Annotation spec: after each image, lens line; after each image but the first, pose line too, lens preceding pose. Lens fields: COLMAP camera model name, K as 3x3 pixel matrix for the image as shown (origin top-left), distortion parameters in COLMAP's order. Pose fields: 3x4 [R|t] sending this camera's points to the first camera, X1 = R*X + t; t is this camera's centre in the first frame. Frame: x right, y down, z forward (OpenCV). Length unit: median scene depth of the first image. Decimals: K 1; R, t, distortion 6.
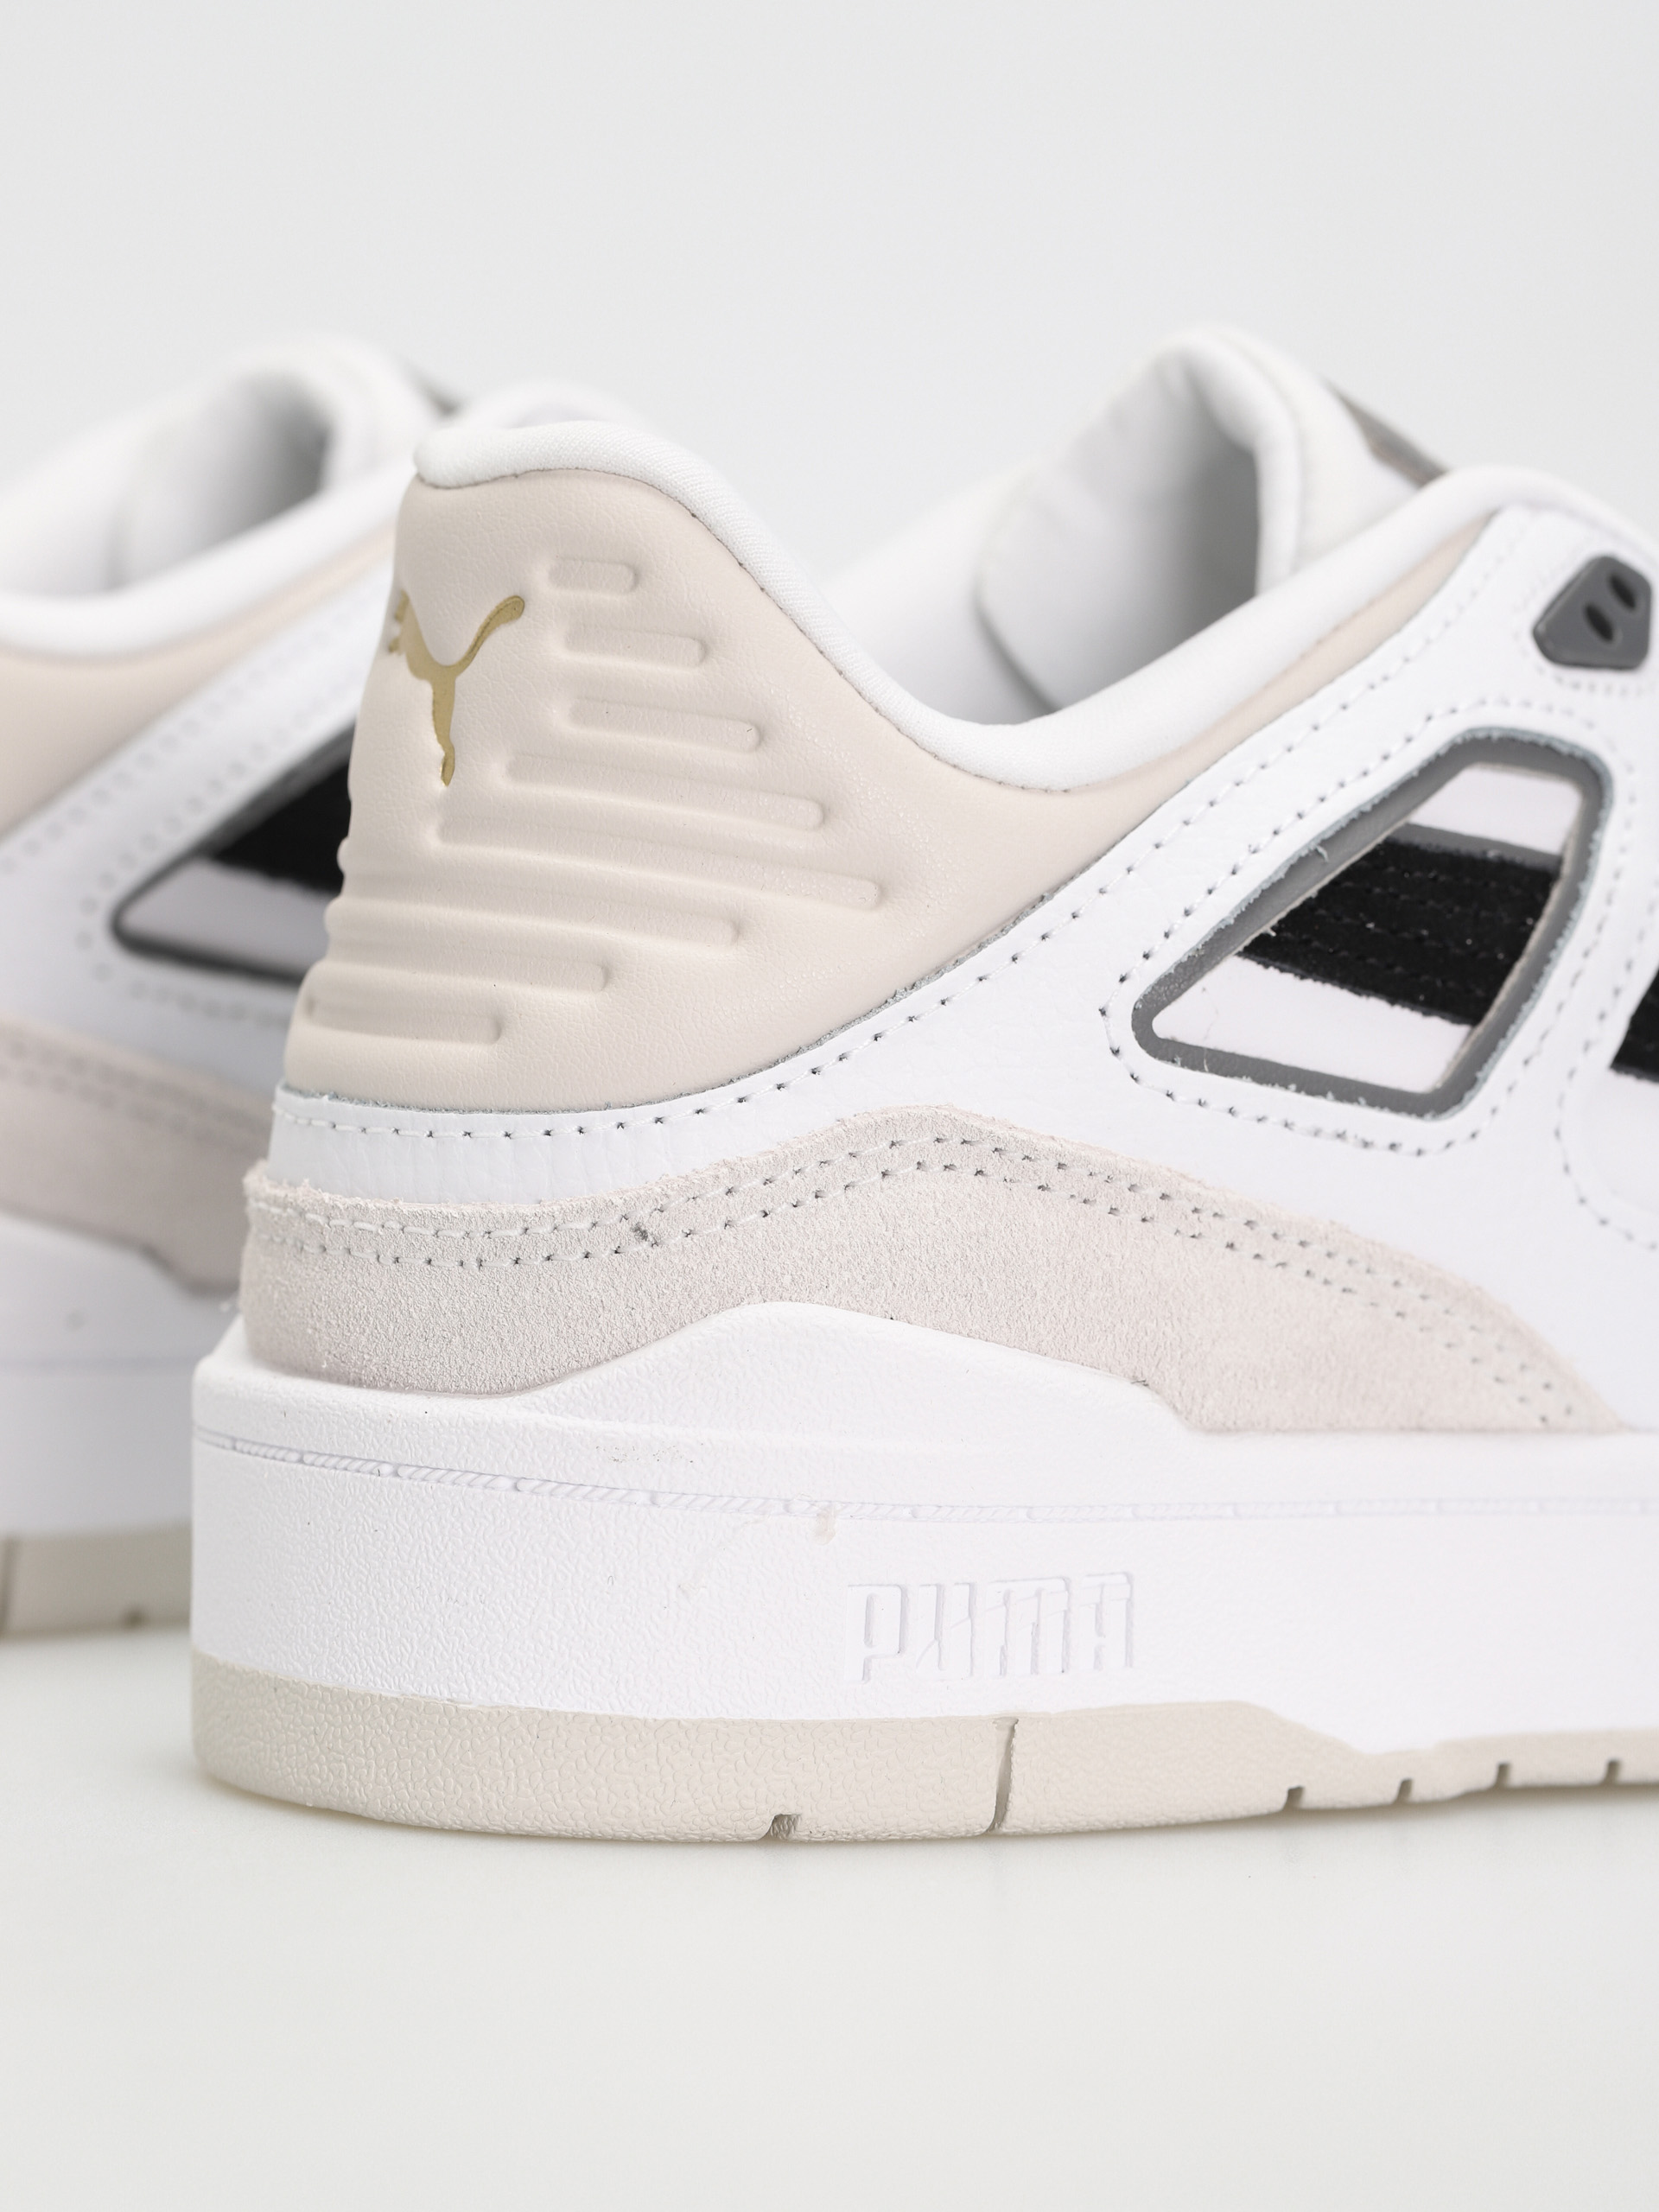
lens RADIAL K [[7862.3, 0, 829.5], [0, 7862.3, 1106.0], [0, 0, 1]] dist [0.002034, 1.379242]
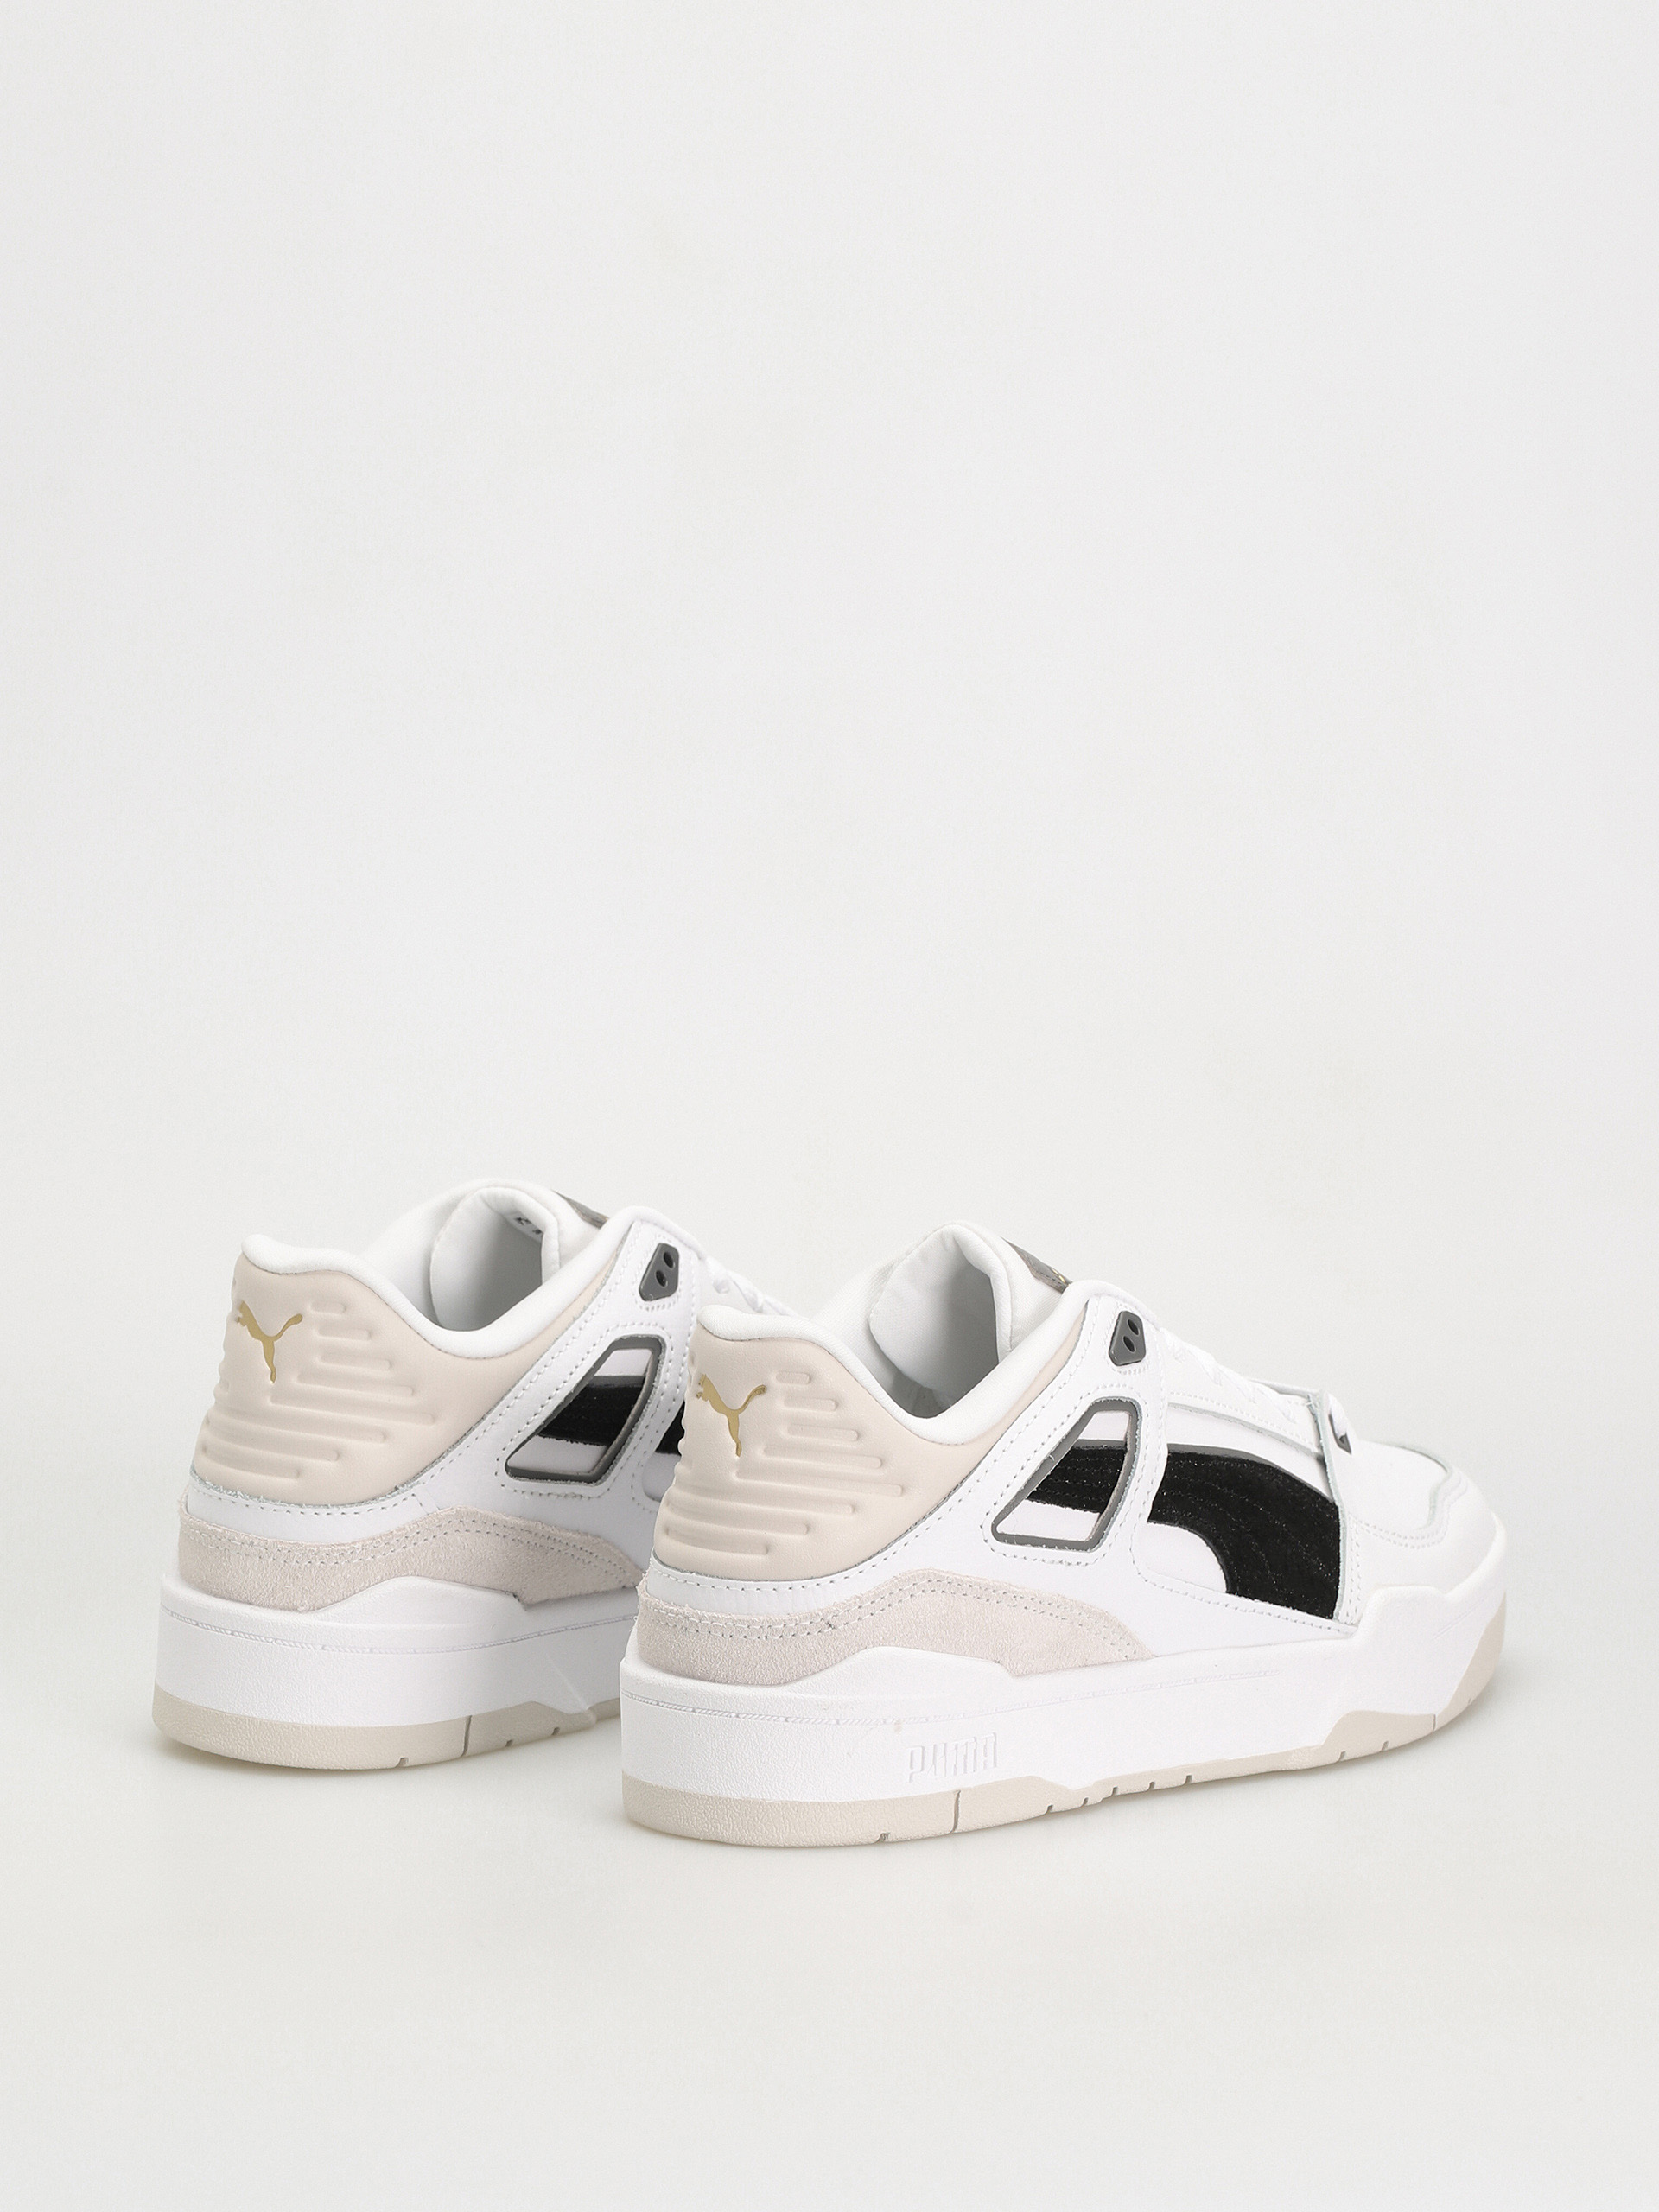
lens RADIAL K [[7862.3, 0, 829.5], [0, 7862.3, 1106.0], [0, 0, 1]] dist [0.002034, 1.379242]
pose [[0.980632, -0.046316, 0.190303, -0.520850], [0.036492, 0.997830, 0.054810, -0.304716], [-0.192429, -0.046804, 0.980194, -1.616280]]
